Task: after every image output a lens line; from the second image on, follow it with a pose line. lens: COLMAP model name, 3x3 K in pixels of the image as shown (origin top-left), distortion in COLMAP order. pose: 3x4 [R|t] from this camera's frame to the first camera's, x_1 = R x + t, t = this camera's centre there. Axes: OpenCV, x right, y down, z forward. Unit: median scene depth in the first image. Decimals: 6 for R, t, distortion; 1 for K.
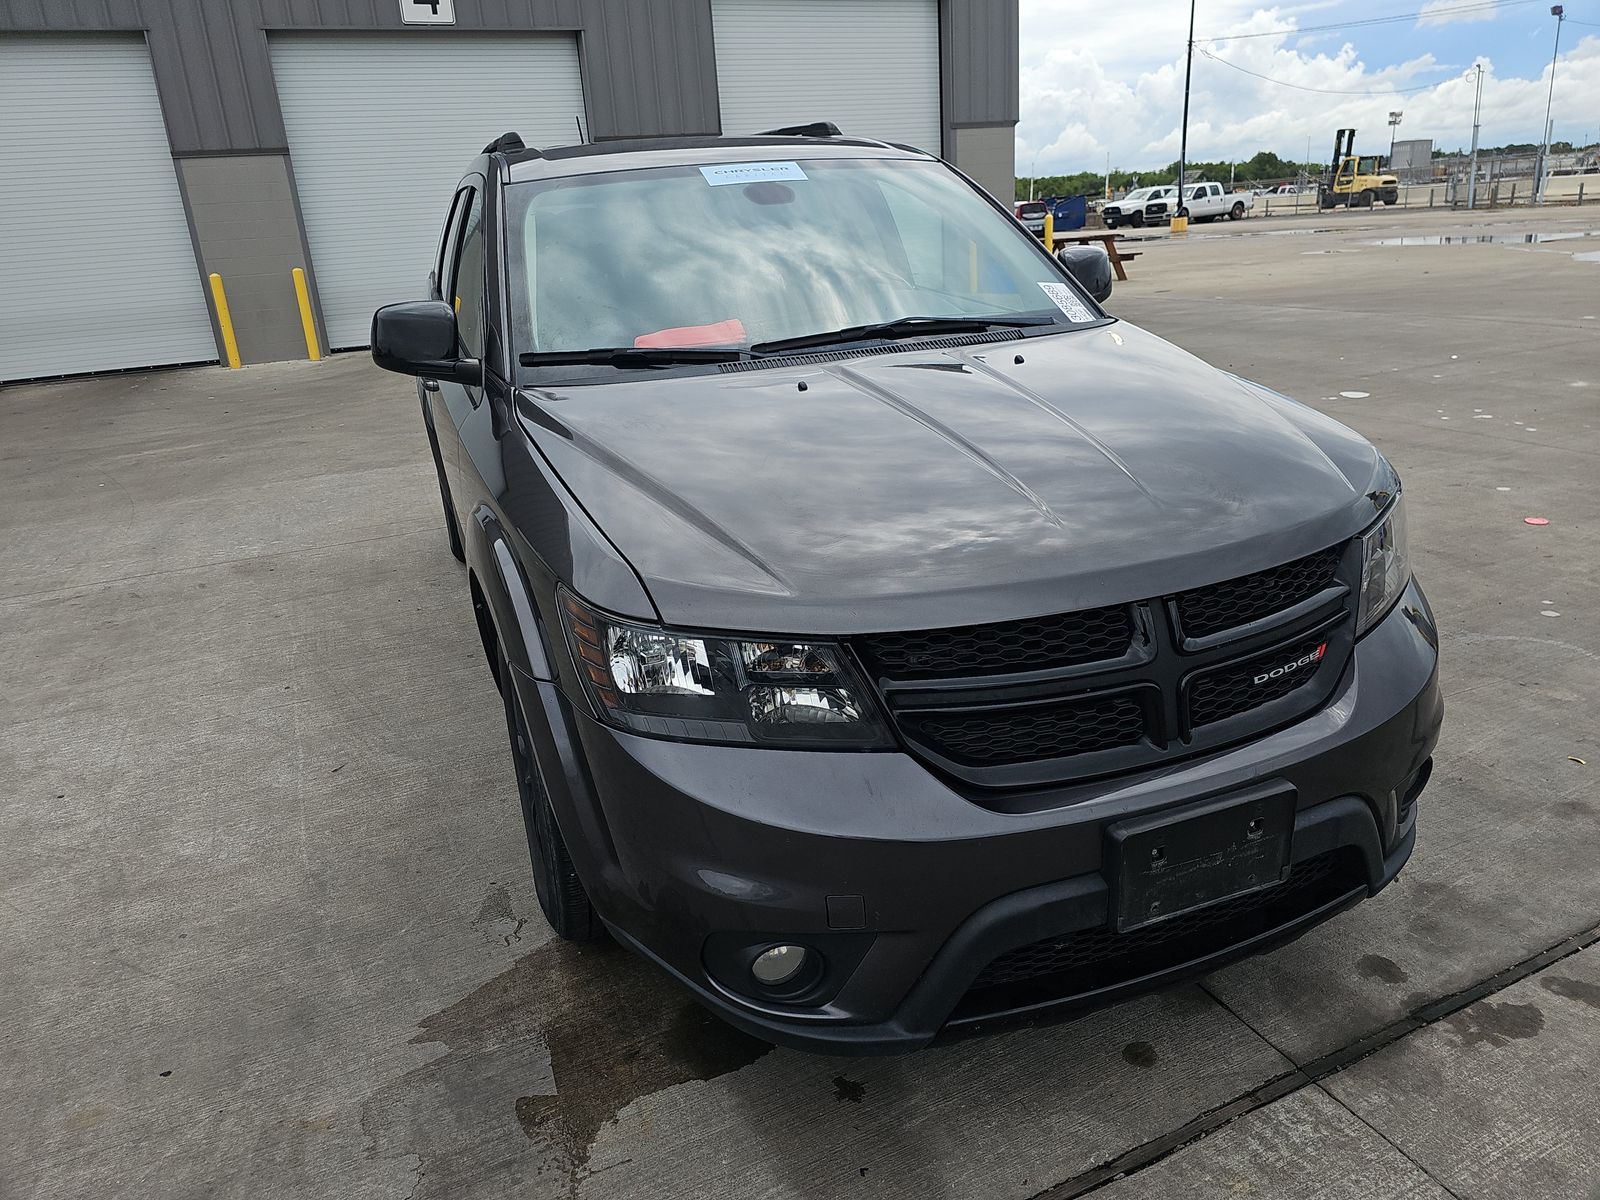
lens RADIAL K [[1064.0, 0, 801.0], [0, 1064.0, 580.9], [0, 0, 1]] dist [0.033441, -0.039578]
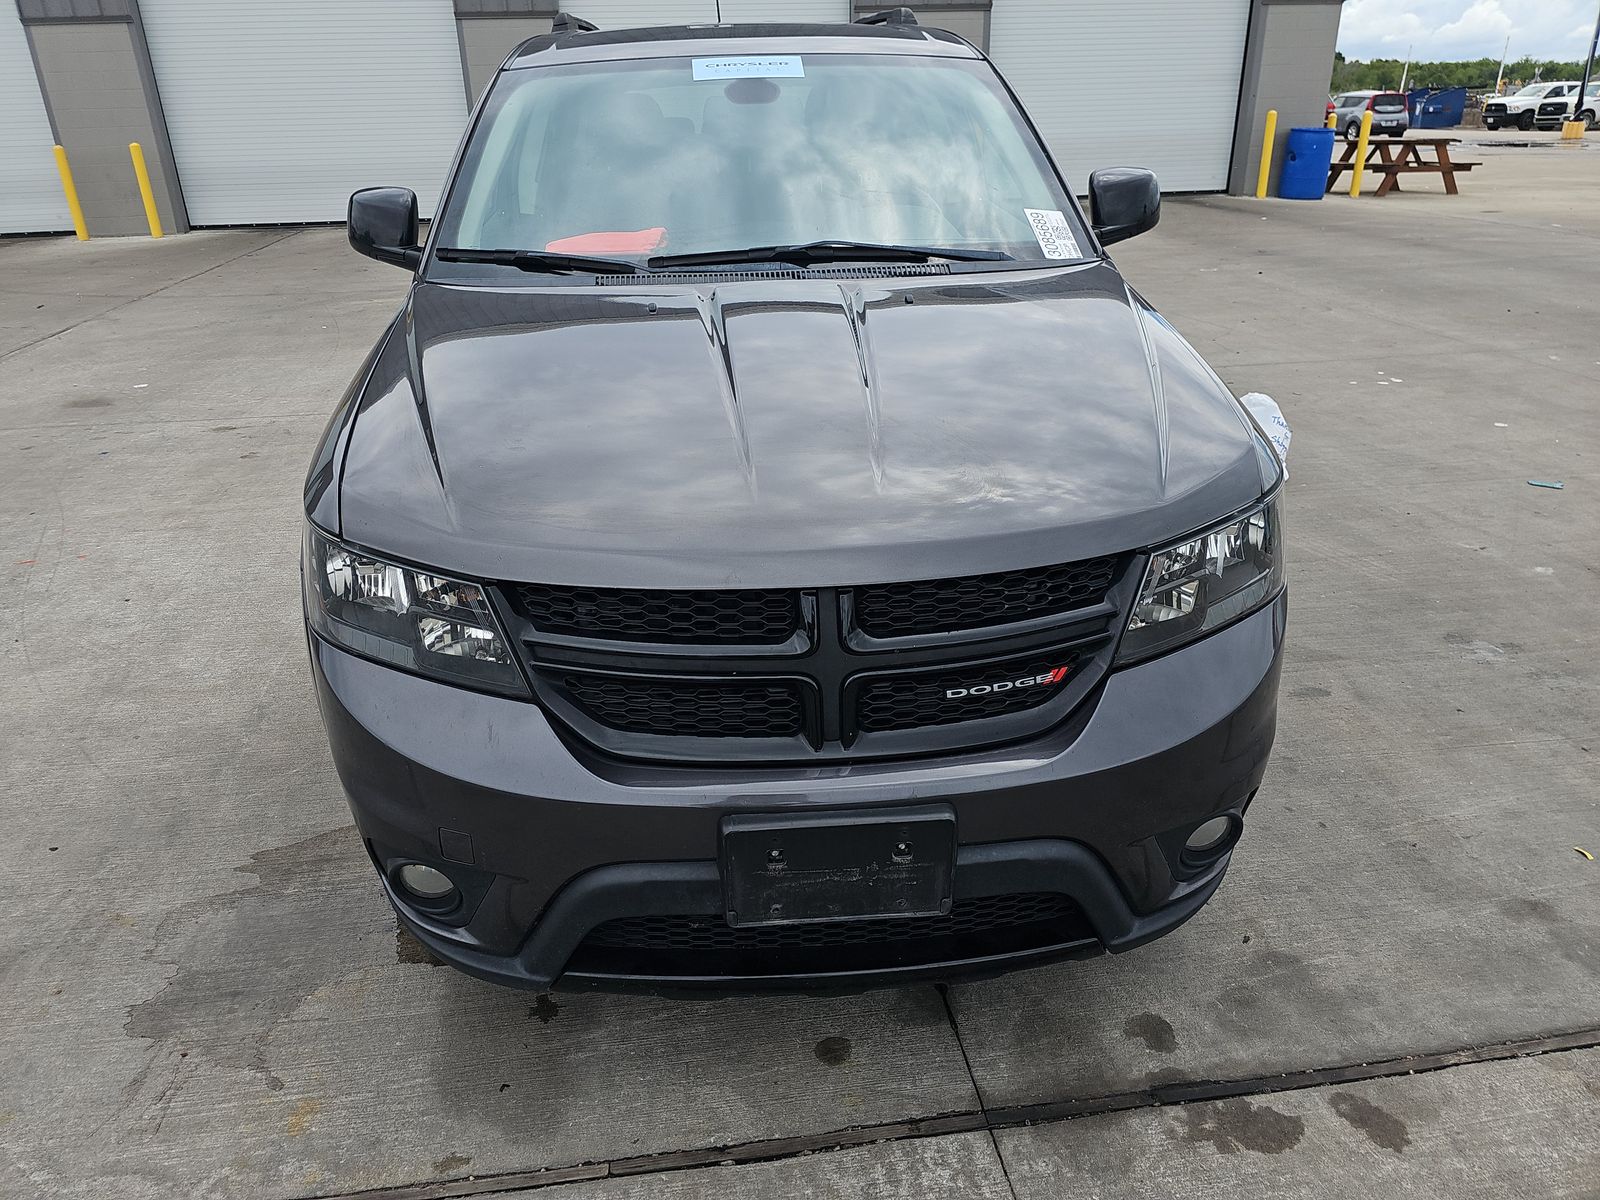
lens RADIAL K [[1063.3, 0, 831.0], [0, 1063.3, 576.3], [0, 0, 1]] dist [0.050946, -0.059920]
pose [[0.956411, 0.154321, -0.247916, 0.462350], [-0.129019, 0.984911, 0.115348, -0.081926], [0.261975, -0.078335, 0.961890, 0.104103]]
